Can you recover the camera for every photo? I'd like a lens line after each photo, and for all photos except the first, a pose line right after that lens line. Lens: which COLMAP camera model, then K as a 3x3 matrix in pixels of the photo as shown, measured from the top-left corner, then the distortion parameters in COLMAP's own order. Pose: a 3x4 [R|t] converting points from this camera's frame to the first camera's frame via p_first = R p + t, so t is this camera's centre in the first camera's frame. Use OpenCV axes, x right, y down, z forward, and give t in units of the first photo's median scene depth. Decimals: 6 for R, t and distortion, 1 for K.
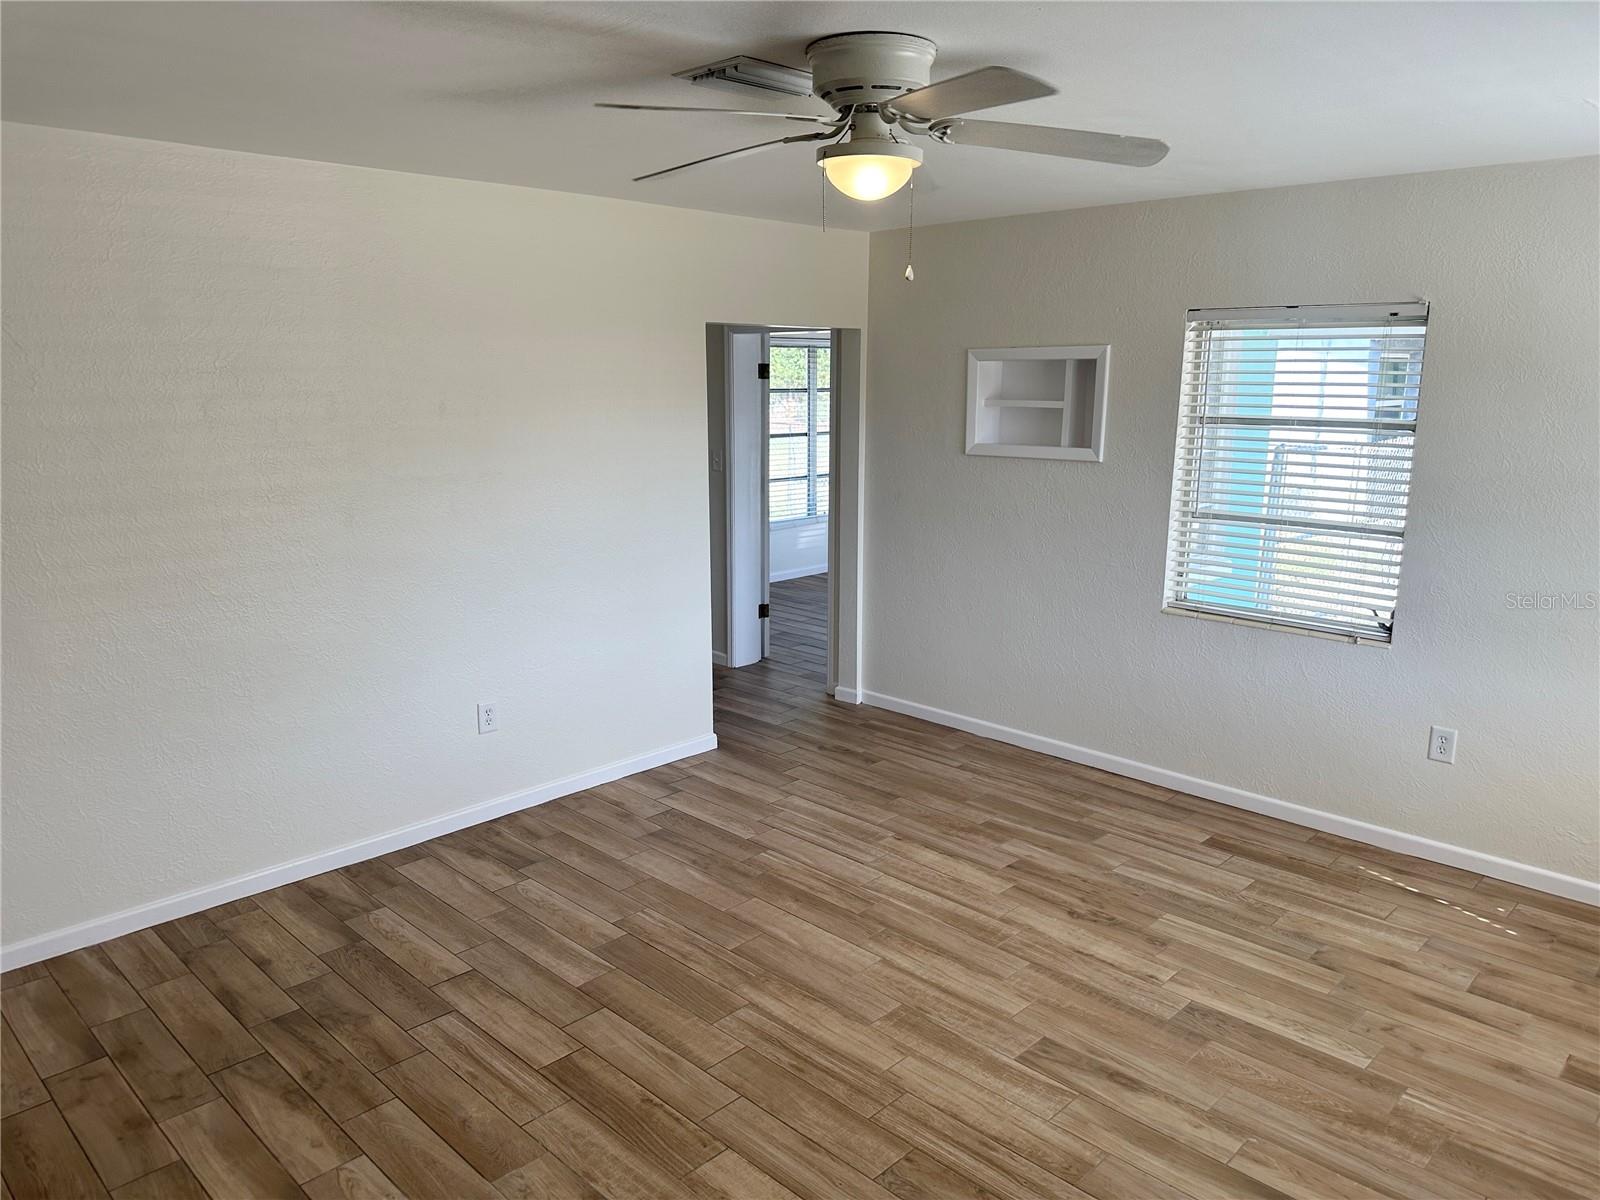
lens RADIAL K [[1125.5, 0, 803.4], [0, 1125.5, 592.3], [0, 0, 1]] dist [0.038120, -0.046925]
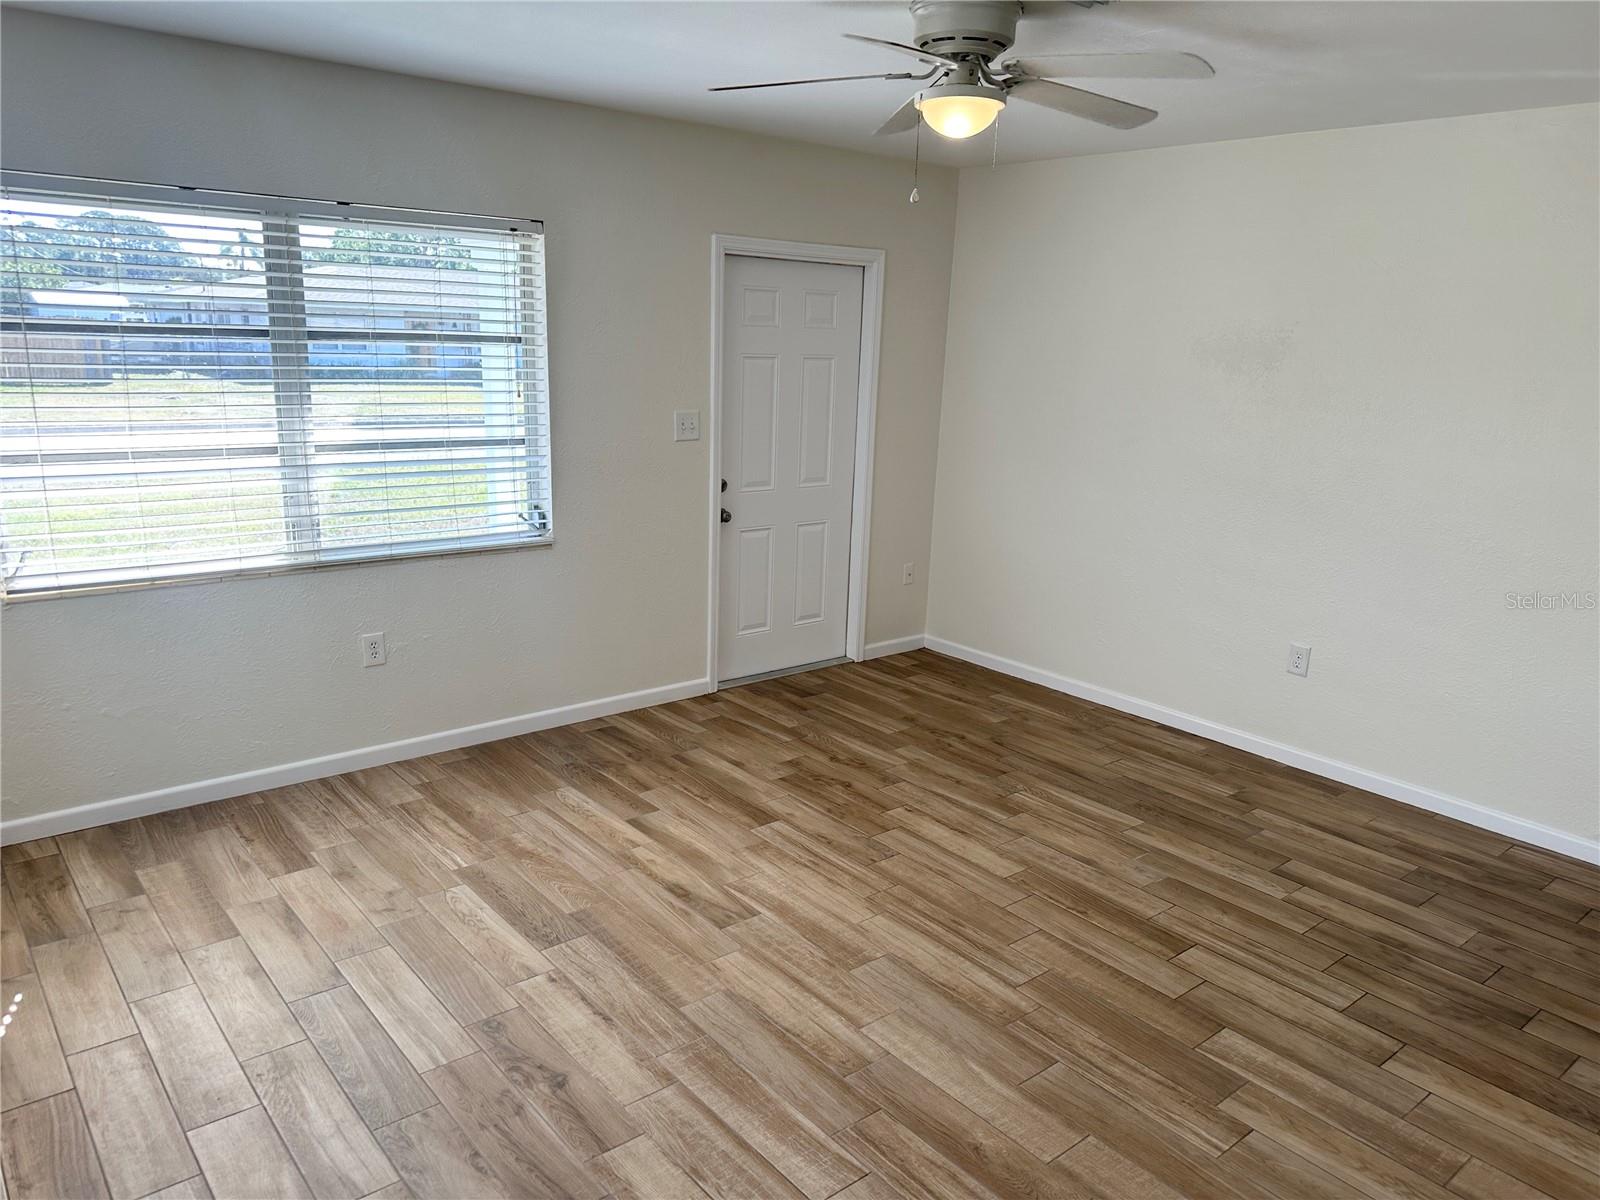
lens RADIAL K [[1125.5, 0, 796.5], [0, 1125.5, 599.5], [0, 0, 1]] dist [0.038120, -0.046925]
pose [[-0.993852, -0.060403, 0.092787, 0.063987], [-0.016263, 0.908621, 0.417306, -0.310529], [-0.109514, 0.413231, -0.904017, 1.764335]]
